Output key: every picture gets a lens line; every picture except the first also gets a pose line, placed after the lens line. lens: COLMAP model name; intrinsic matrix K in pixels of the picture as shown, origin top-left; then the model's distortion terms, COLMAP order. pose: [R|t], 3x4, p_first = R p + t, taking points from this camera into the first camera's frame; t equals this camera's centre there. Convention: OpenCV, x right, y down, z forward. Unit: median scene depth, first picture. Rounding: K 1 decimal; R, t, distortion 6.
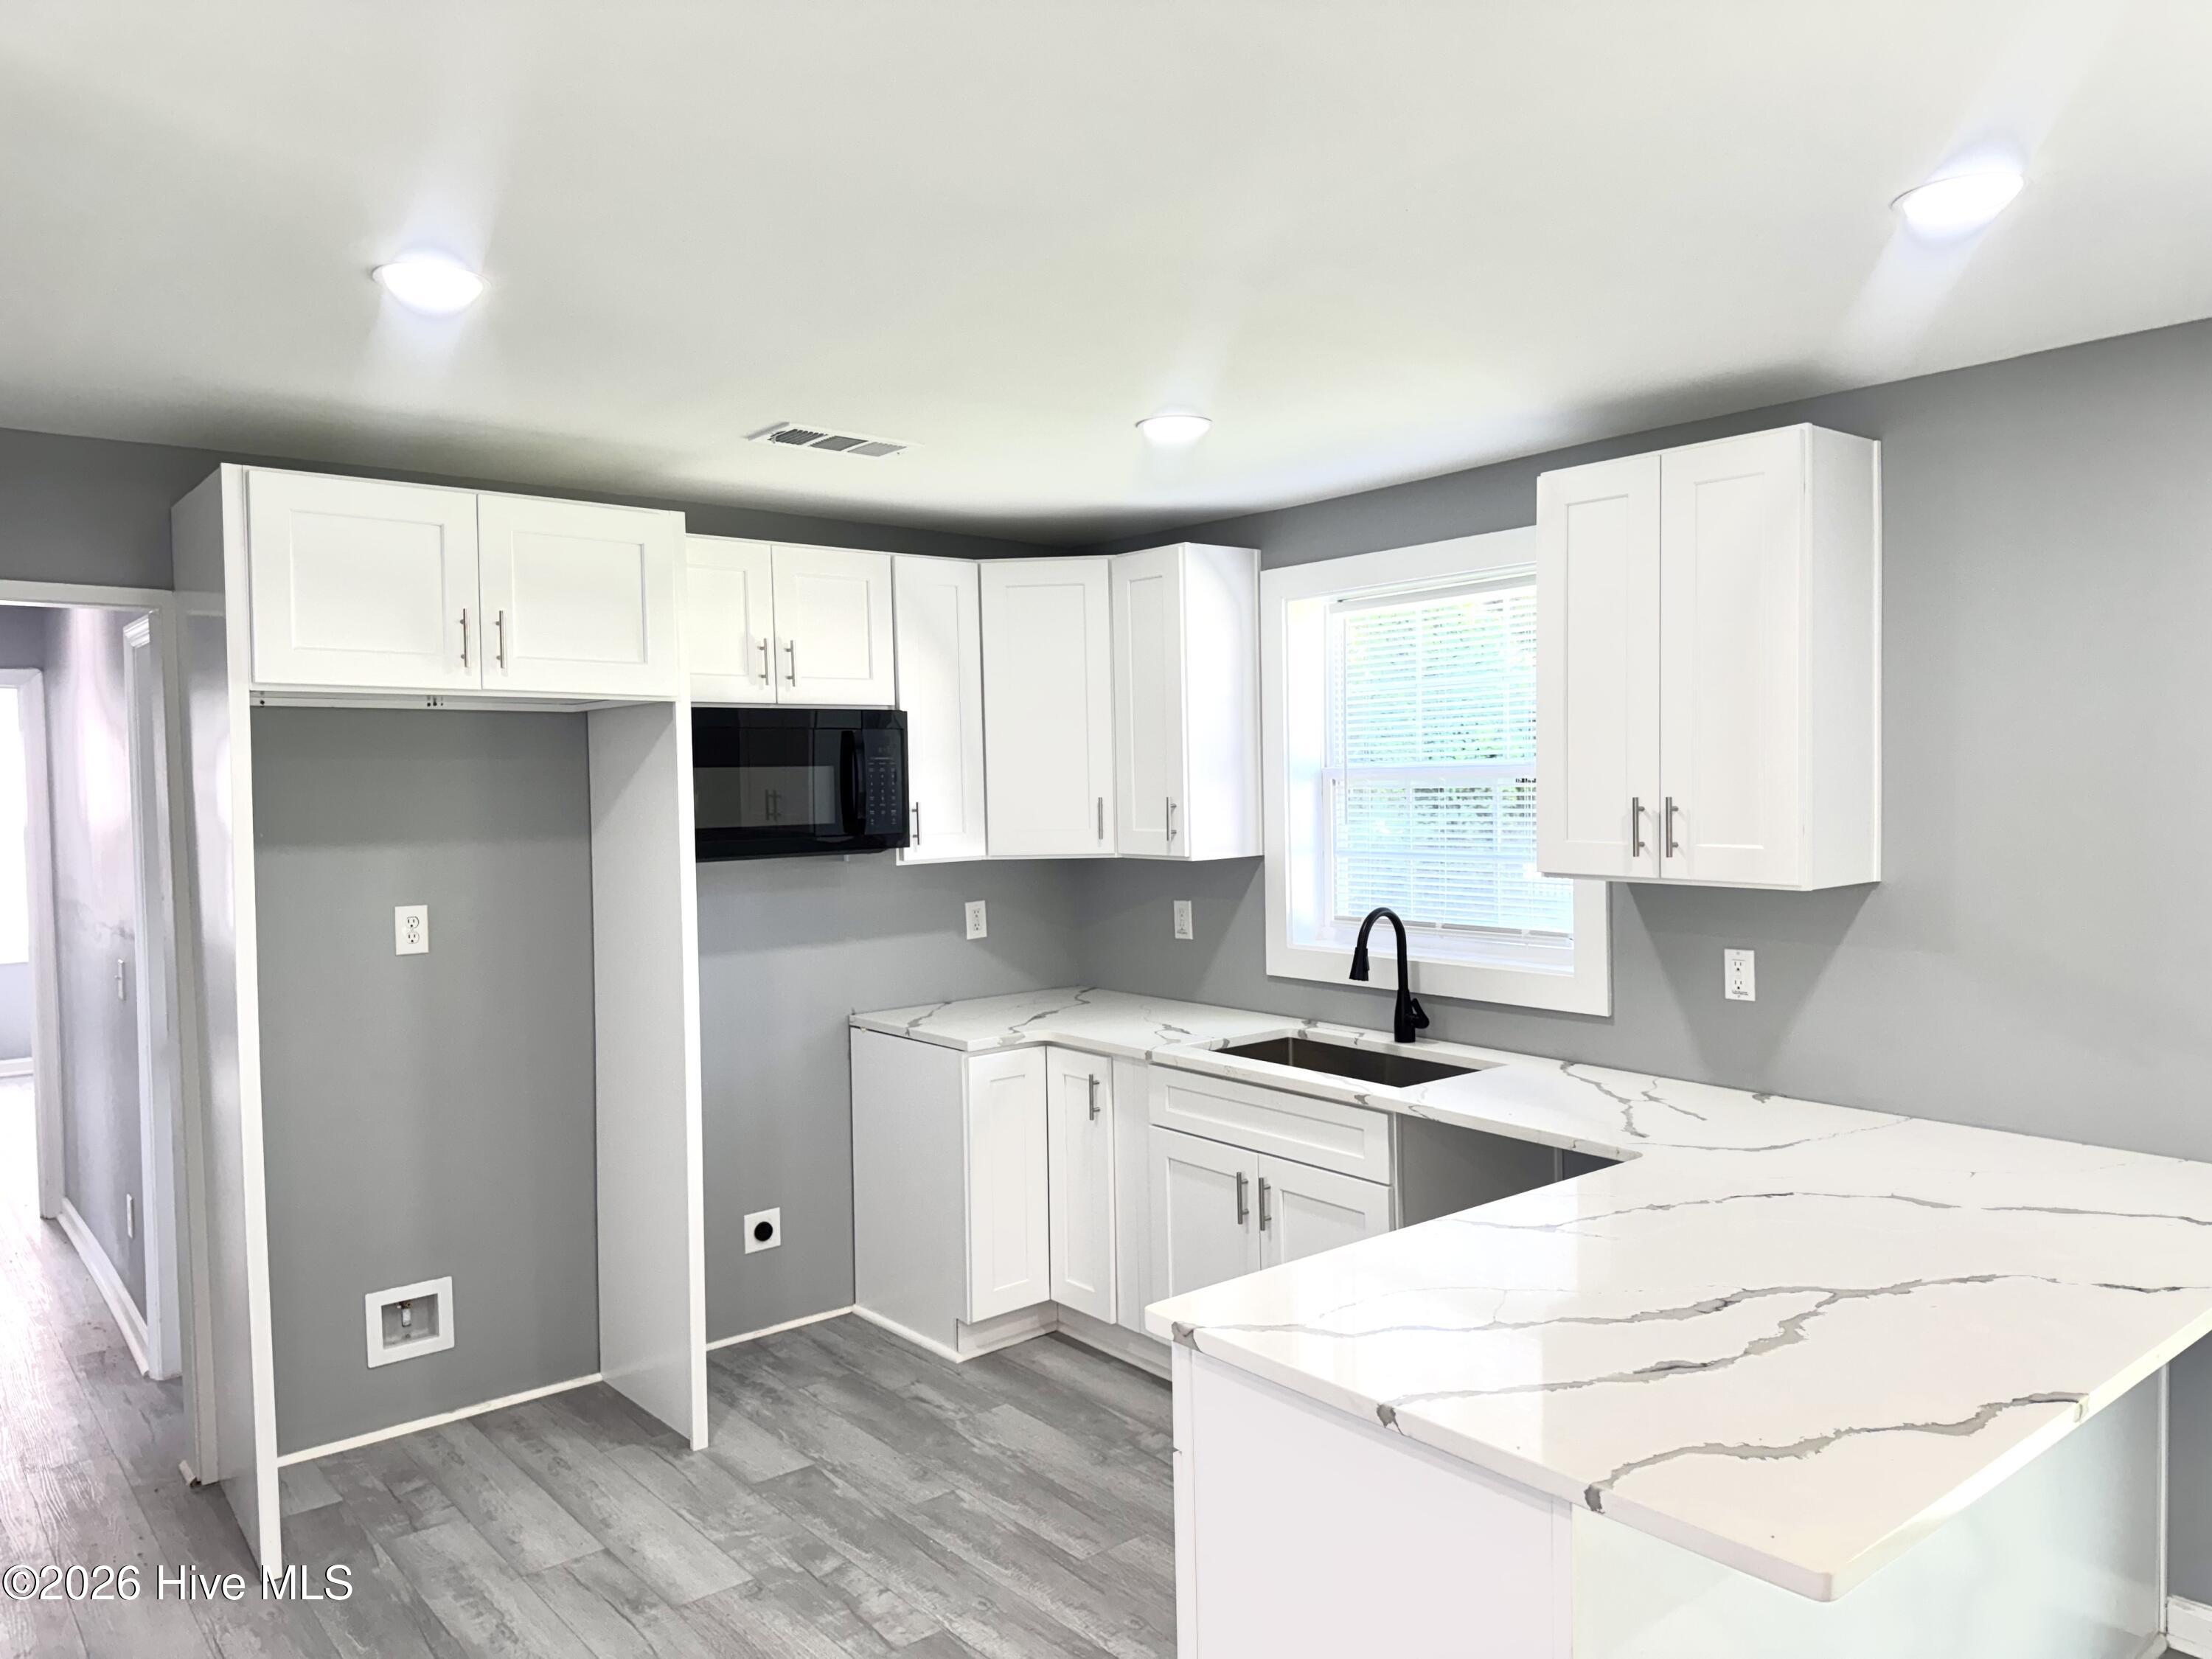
lens RADIAL K [[1556.2, 0, 1094.5], [0, 1556.2, 823.9], [0, 0, 1]] dist [0.016281, -0.028956]
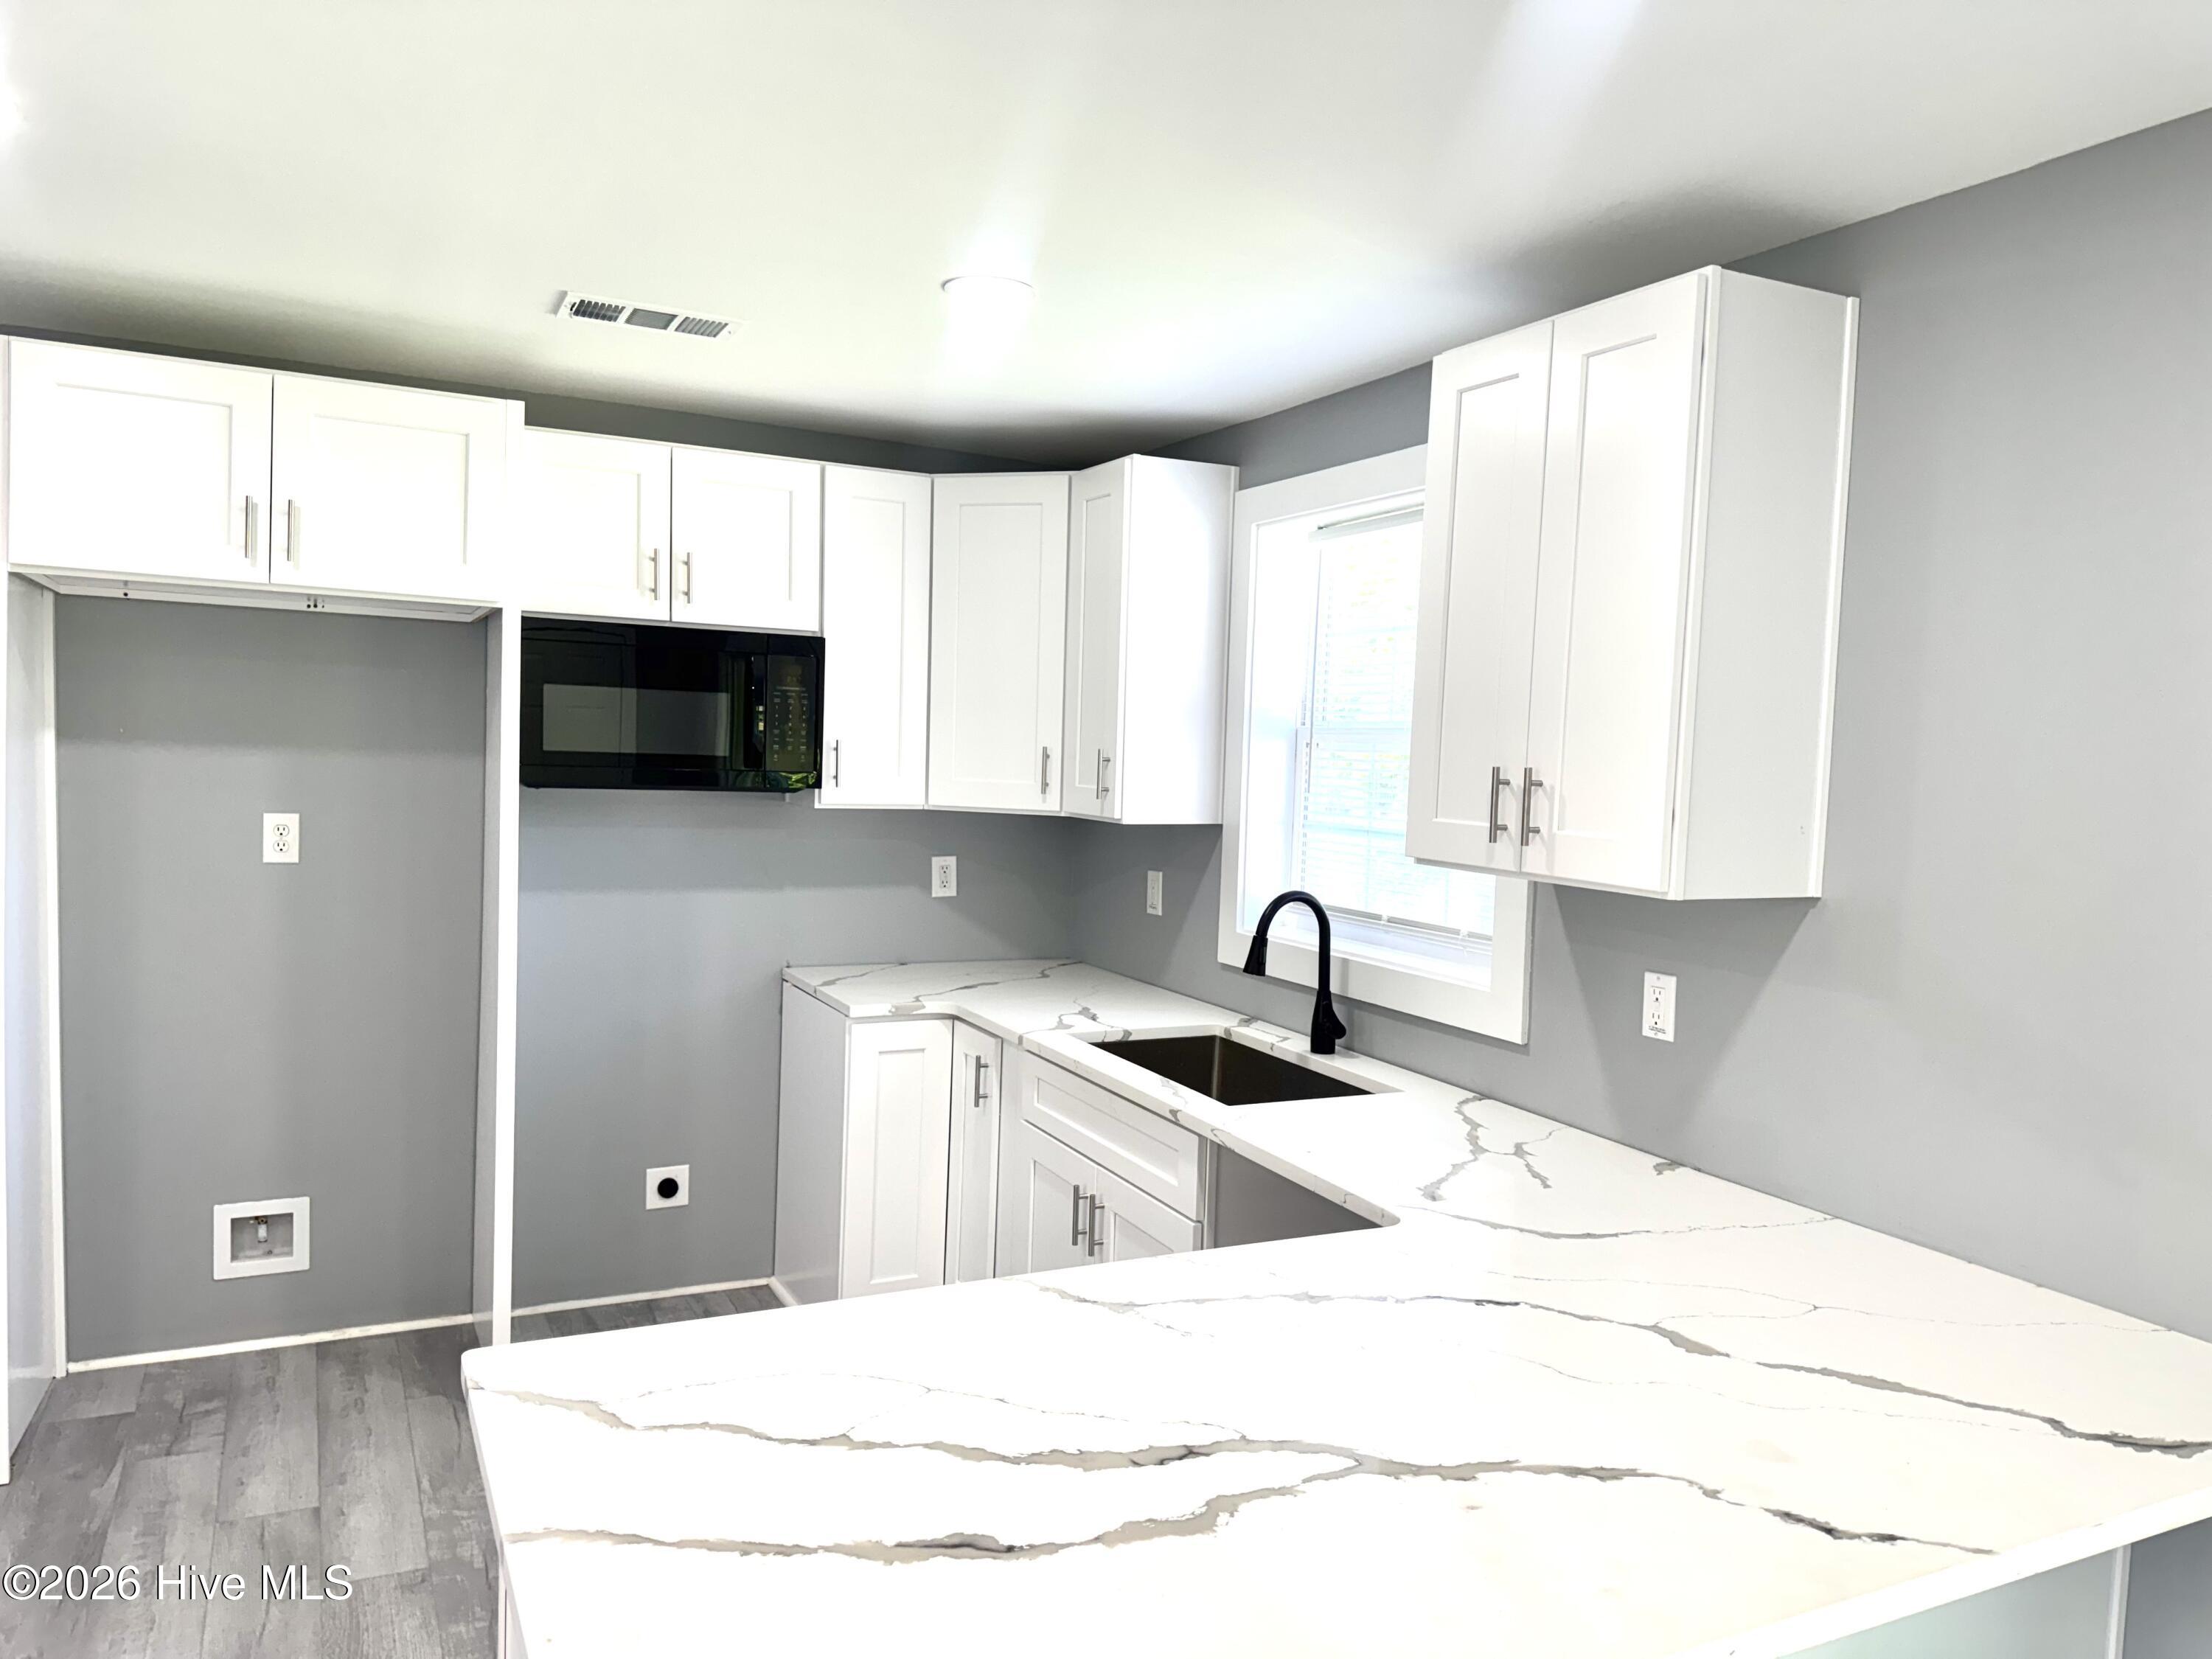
lens RADIAL K [[1556.2, 0, 1113.7], [0, 1556.2, 838.5], [0, 0, 1]] dist [0.016281, -0.028956]
pose [[0.974782, 0.067470, -0.212714, 0.276826], [-0.061743, 0.997531, 0.033457, 0.003833], [0.214446, -0.019480, 0.976542, 0.169114]]
